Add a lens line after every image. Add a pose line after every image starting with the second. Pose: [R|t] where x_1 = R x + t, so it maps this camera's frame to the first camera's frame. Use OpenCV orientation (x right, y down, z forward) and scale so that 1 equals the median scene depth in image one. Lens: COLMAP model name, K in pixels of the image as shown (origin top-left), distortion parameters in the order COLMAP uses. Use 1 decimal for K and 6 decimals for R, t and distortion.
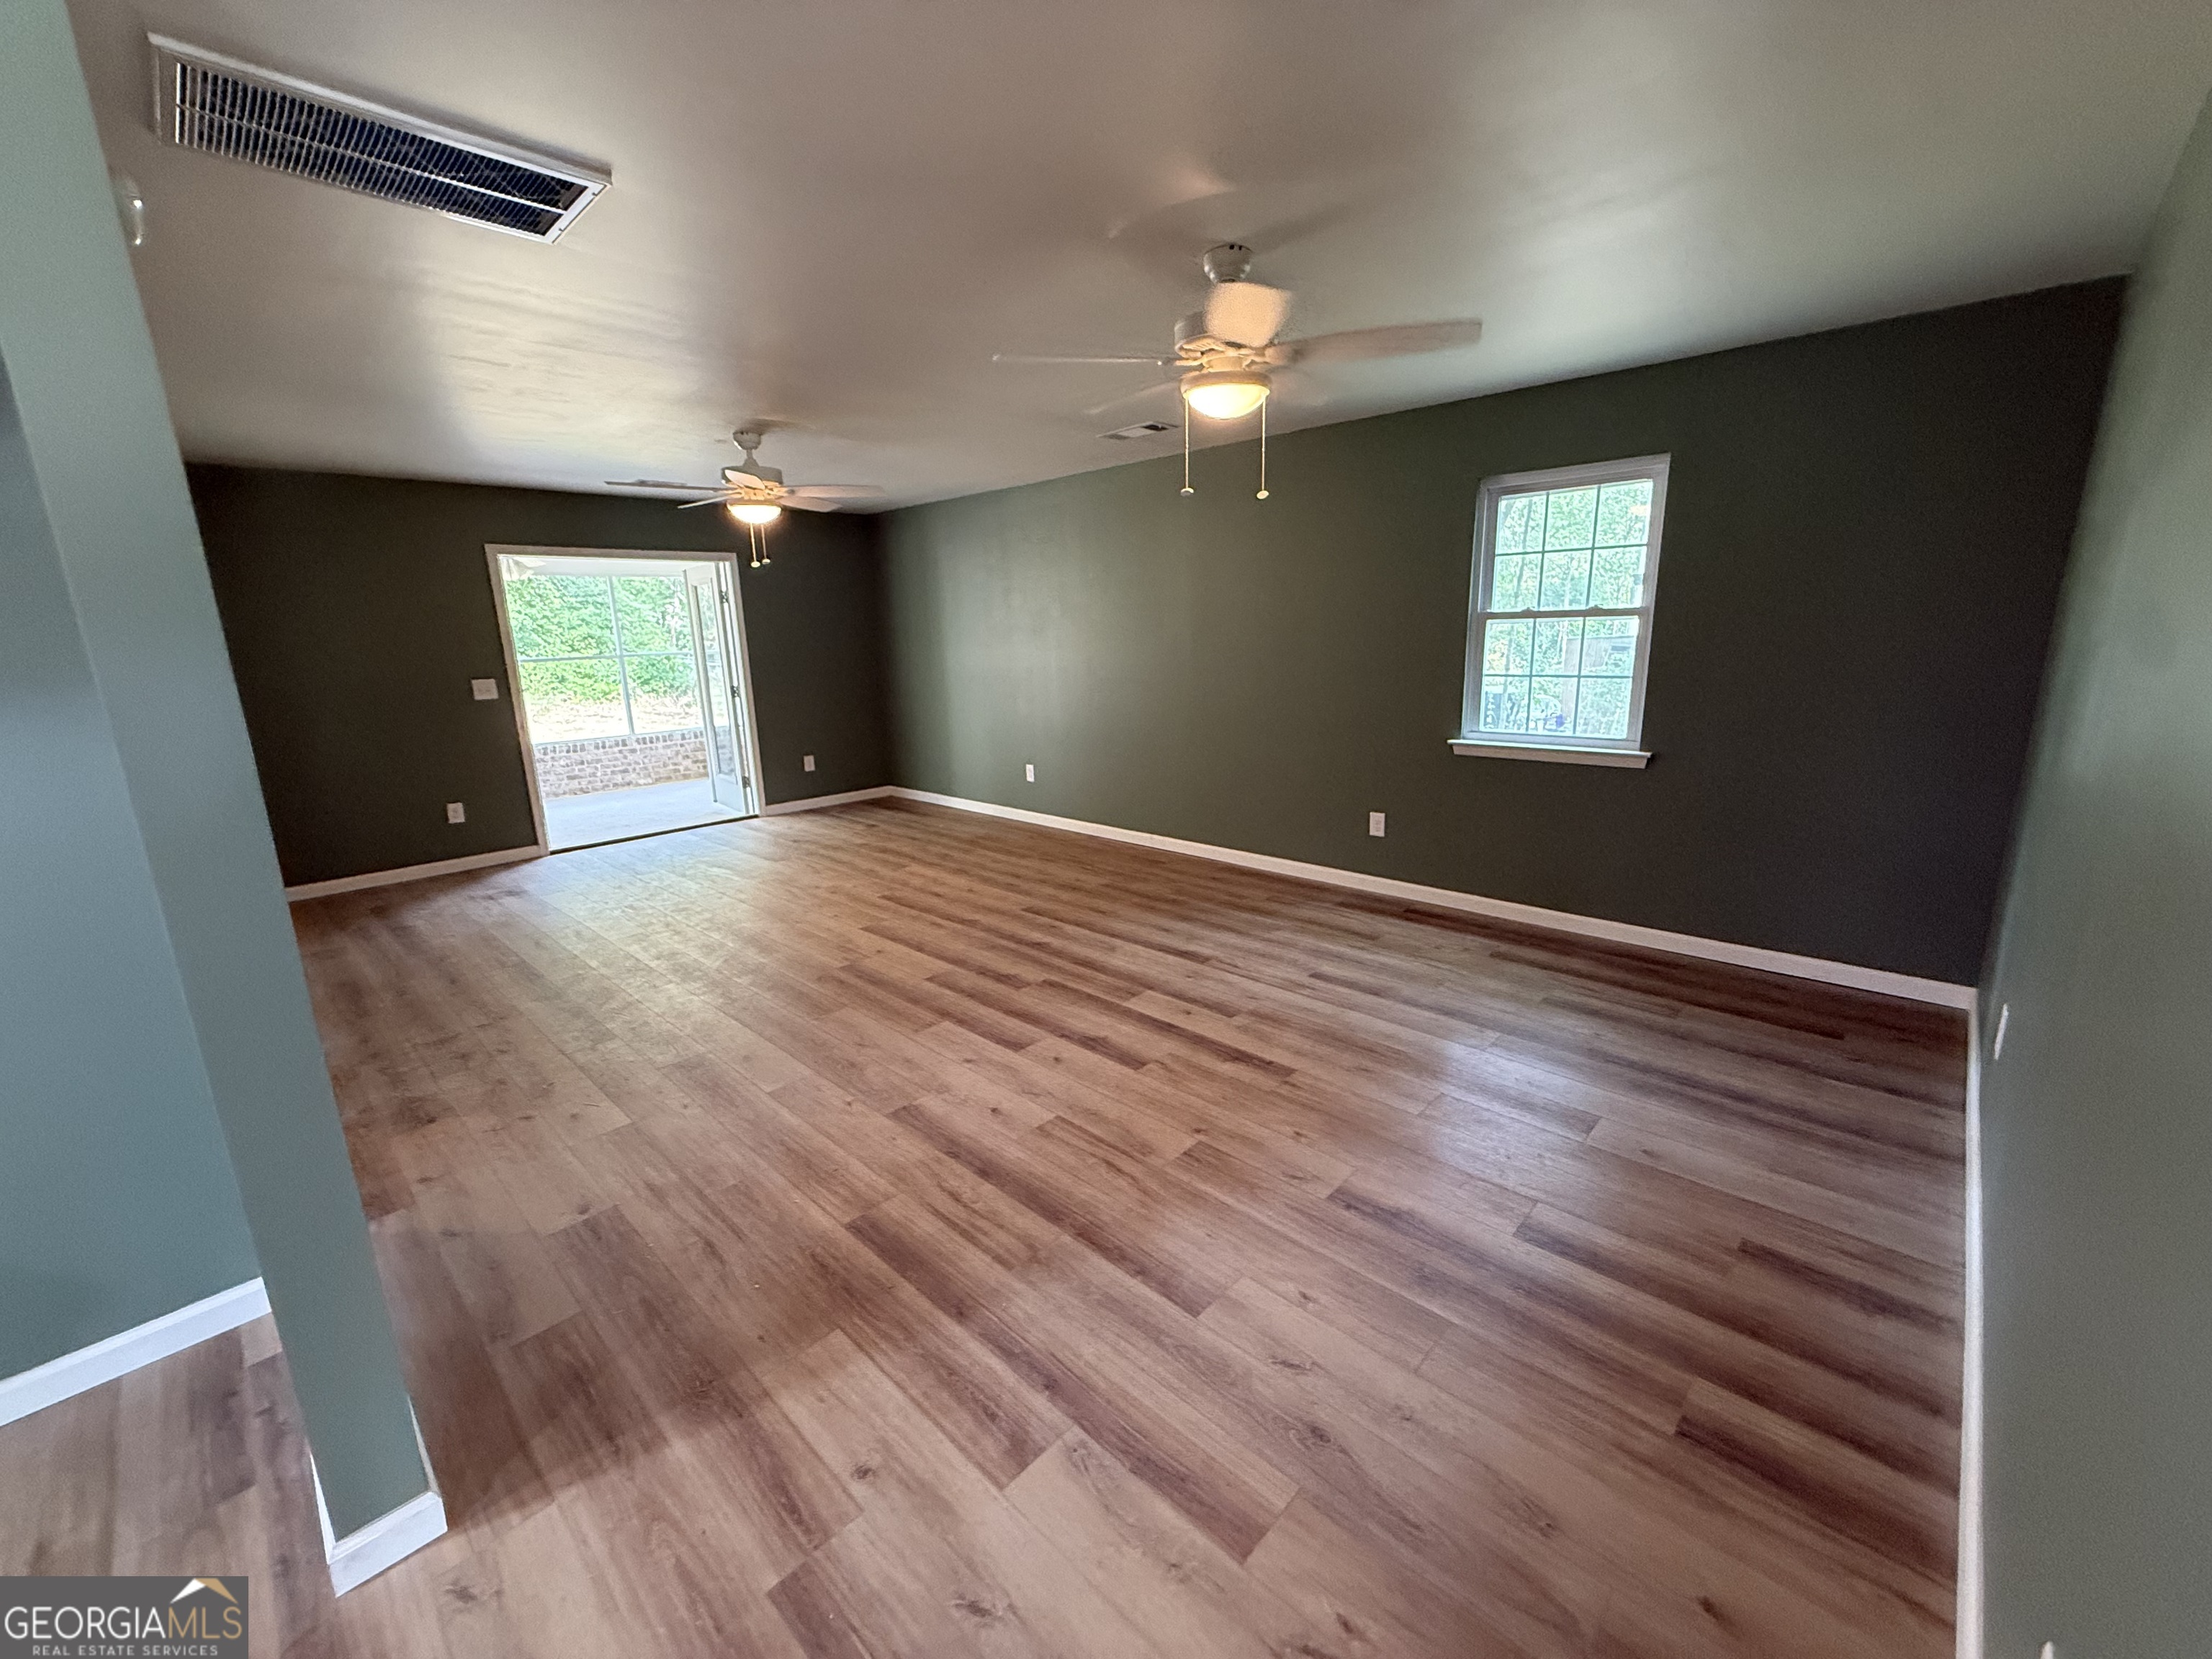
lens RADIAL K [[881.4, 0, 1097.2], [0, 881.4, 833.0], [0, 0, 1]] dist [-0.000438, 0.000001]
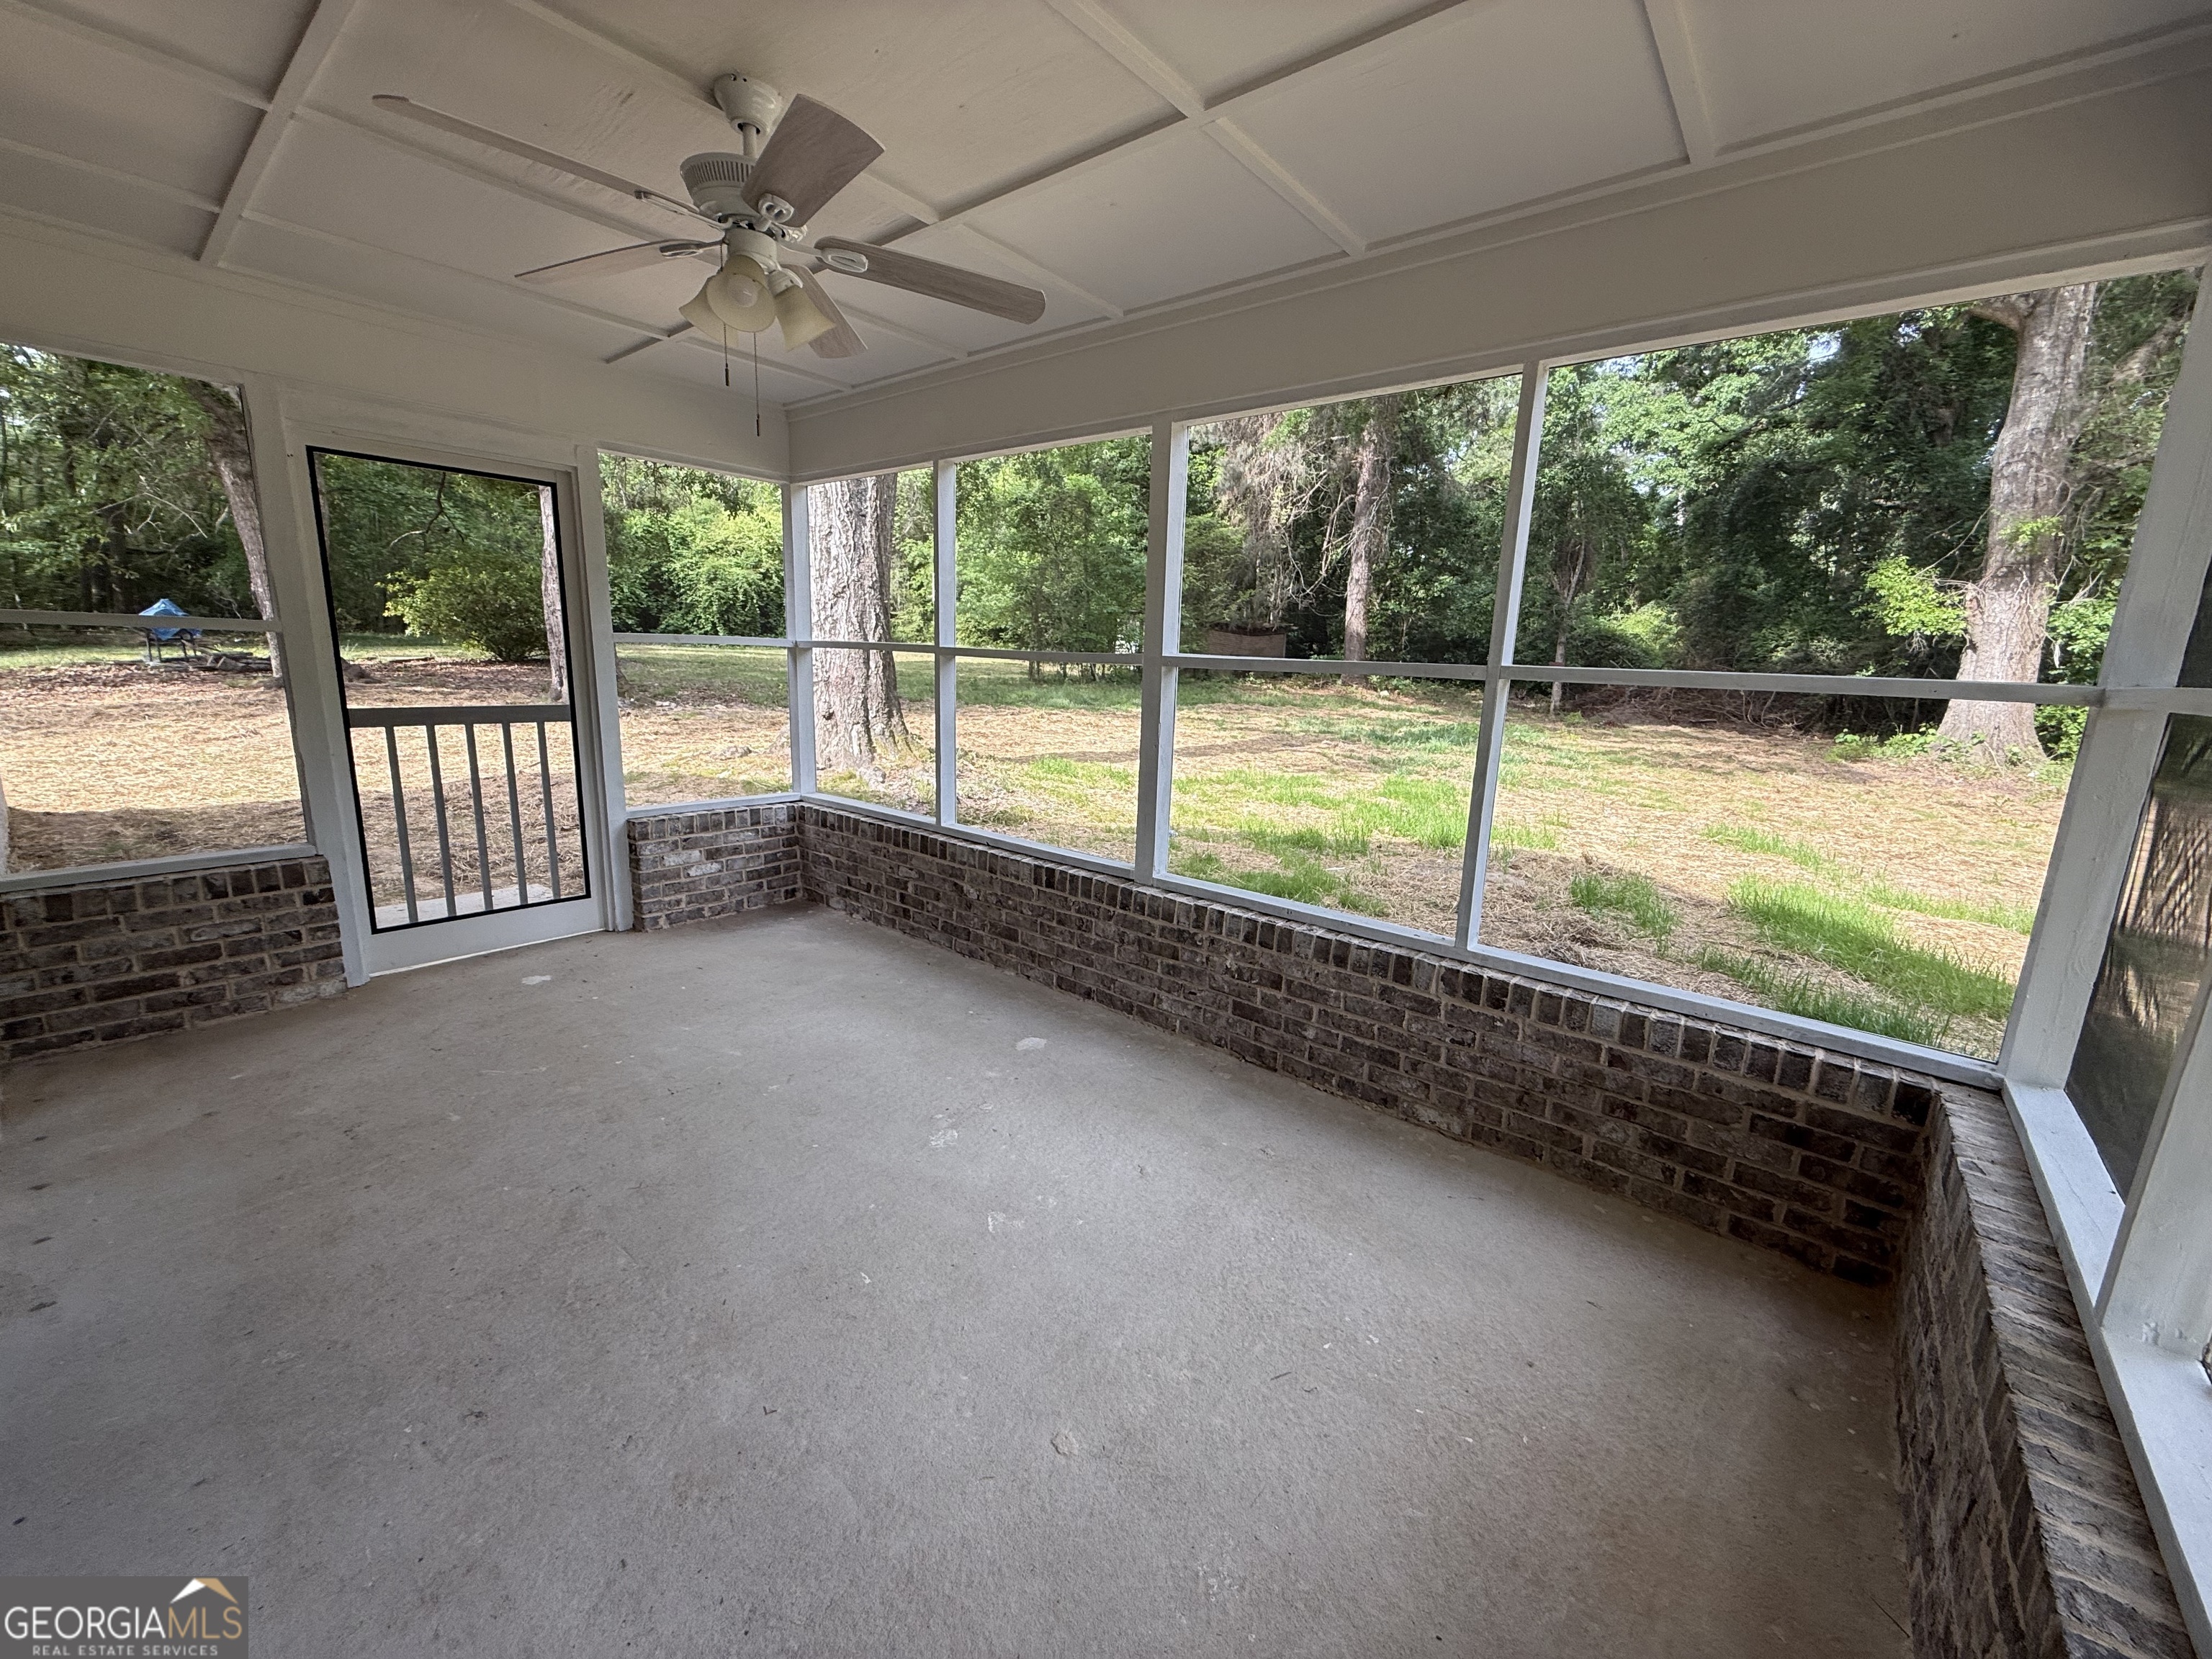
lens RADIAL K [[881.4, 0, 1099.5], [0, 881.4, 833.1], [0, 0, 1]] dist [-0.000438, 0.000001]
pose [[0.069854, 0.230861, -0.970476, -0.633752], [-0.264462, 0.942328, 0.205129, -0.408381], [0.961863, 0.242325, 0.126879, 1.974707]]
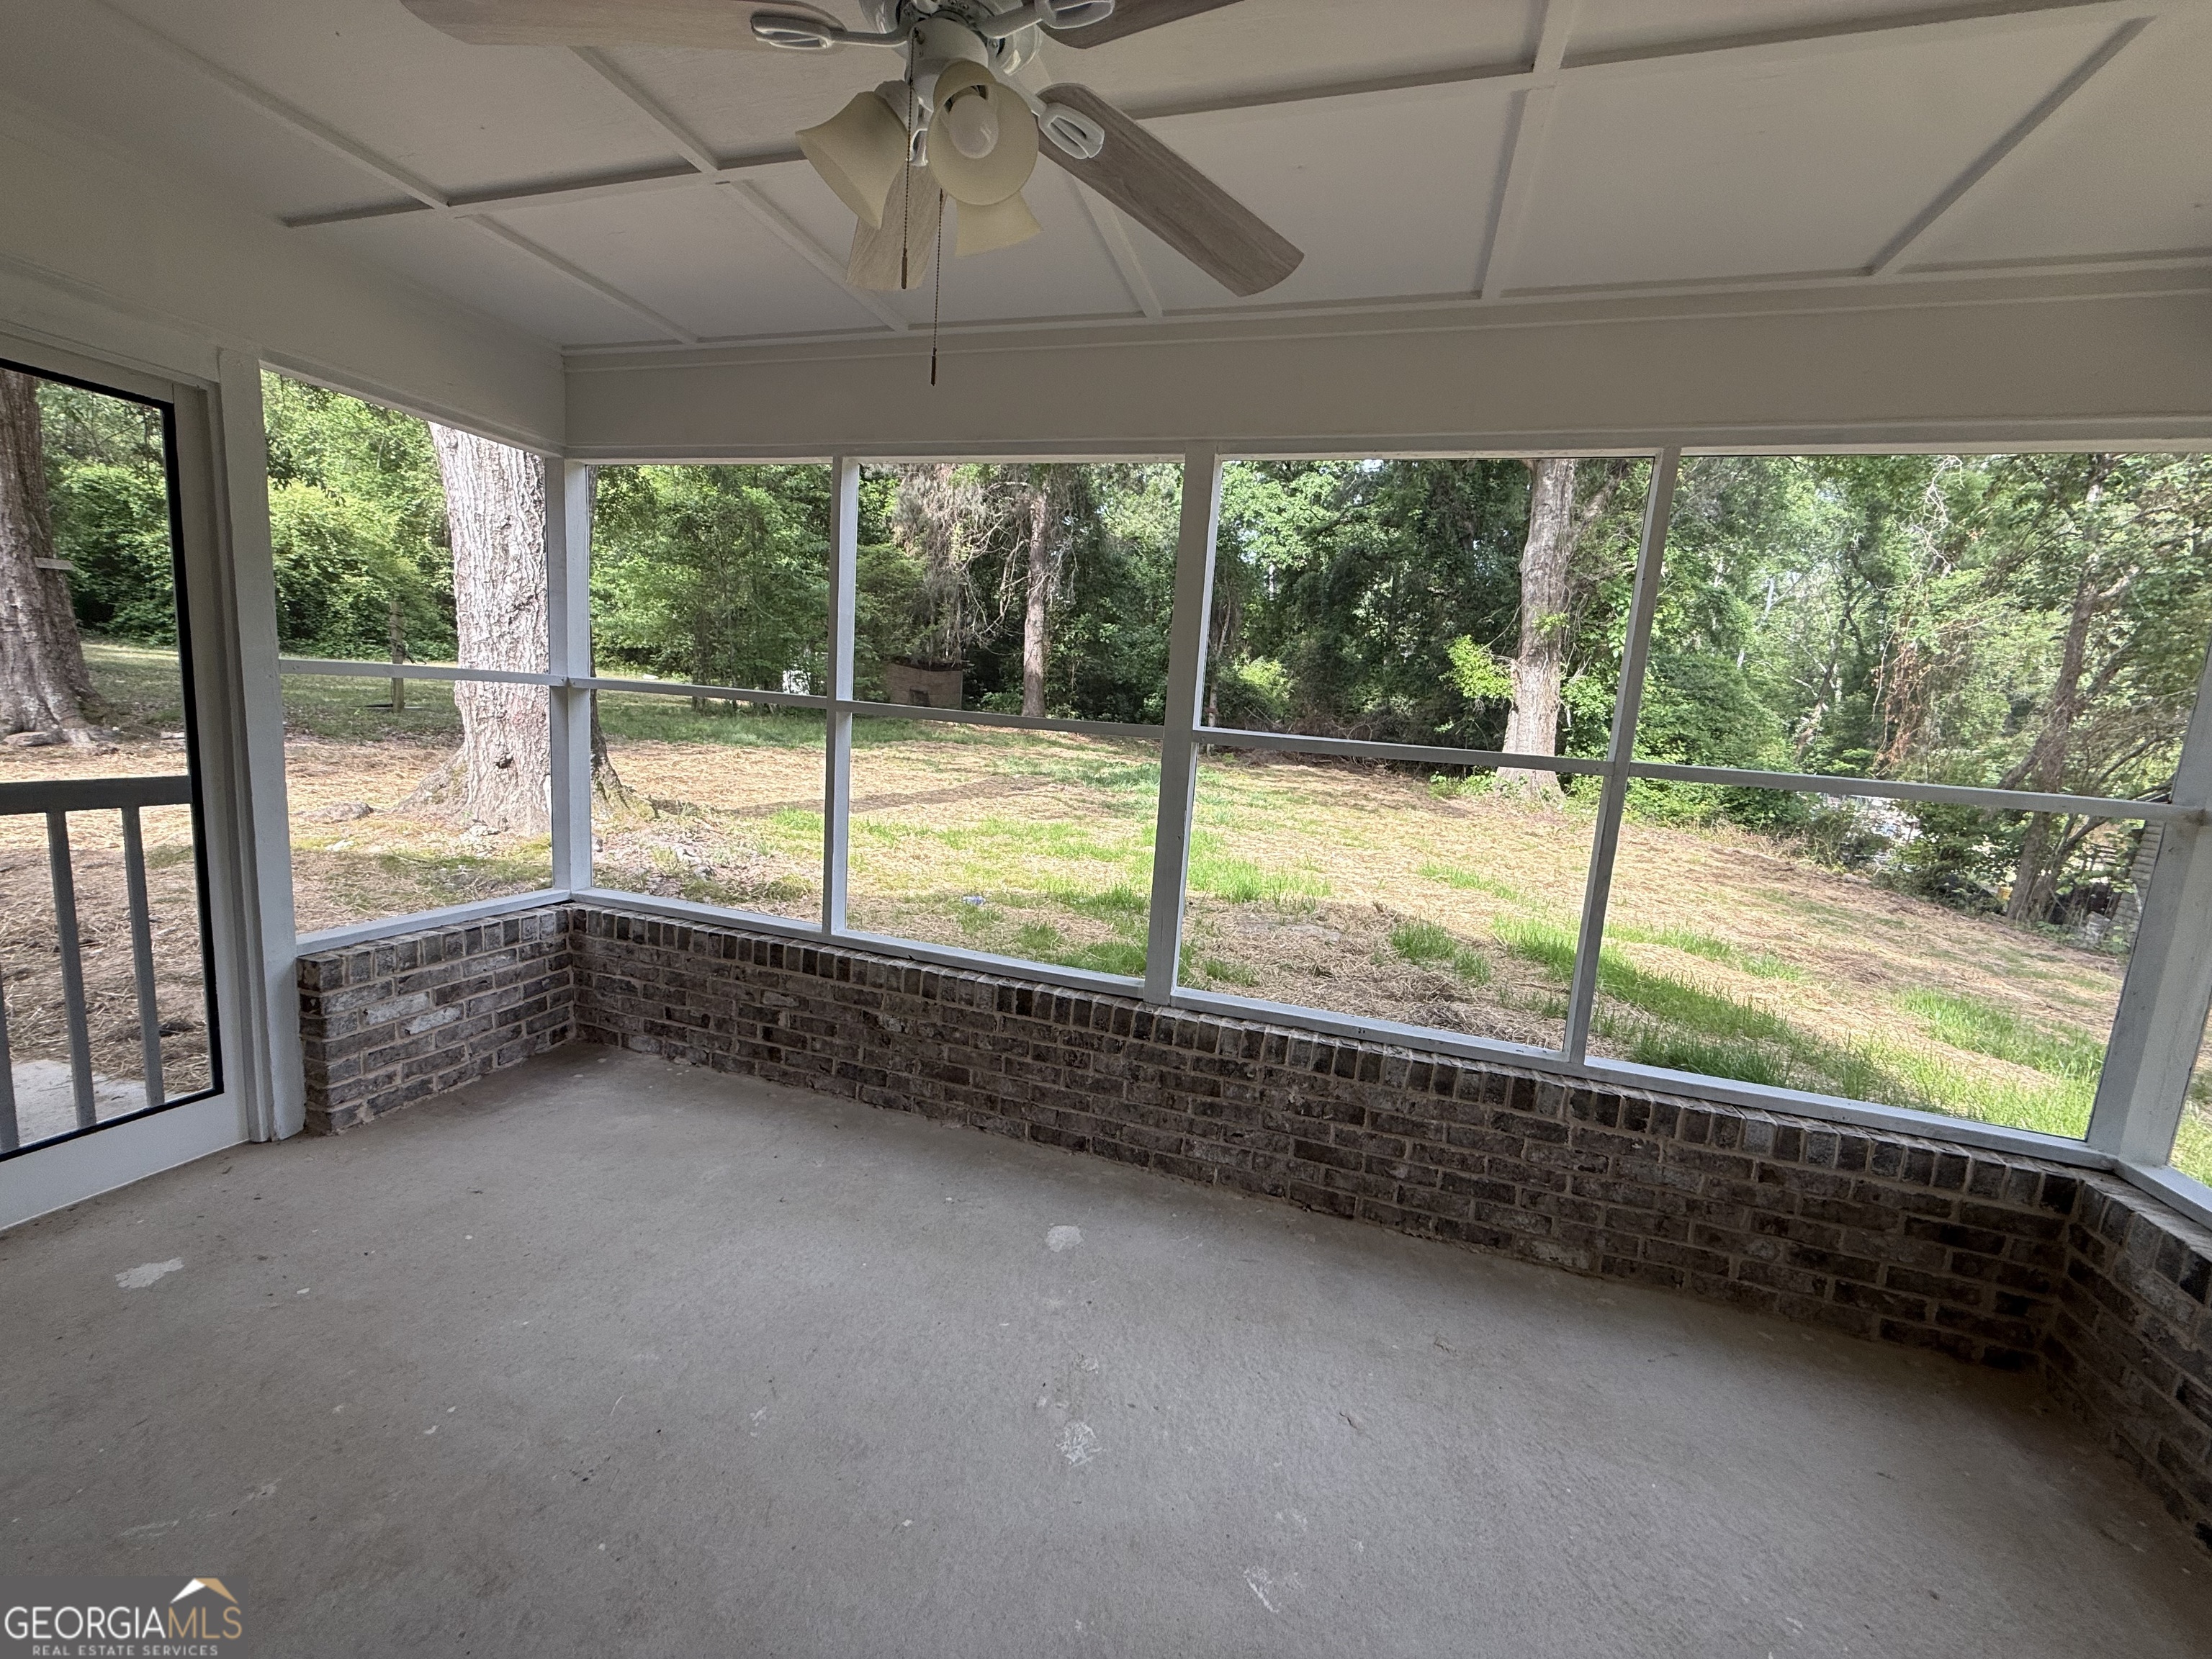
lens RADIAL K [[881.4, 0, 1100.6], [0, 881.4, 833.2], [0, 0, 1]] dist [-0.000438, 0.000001]
pose [[0.443726, 0.190052, -0.875778, -0.876782], [-0.287821, 0.955703, 0.061568, -0.358528], [0.848685, 0.224748, 0.478772, 1.737349]]
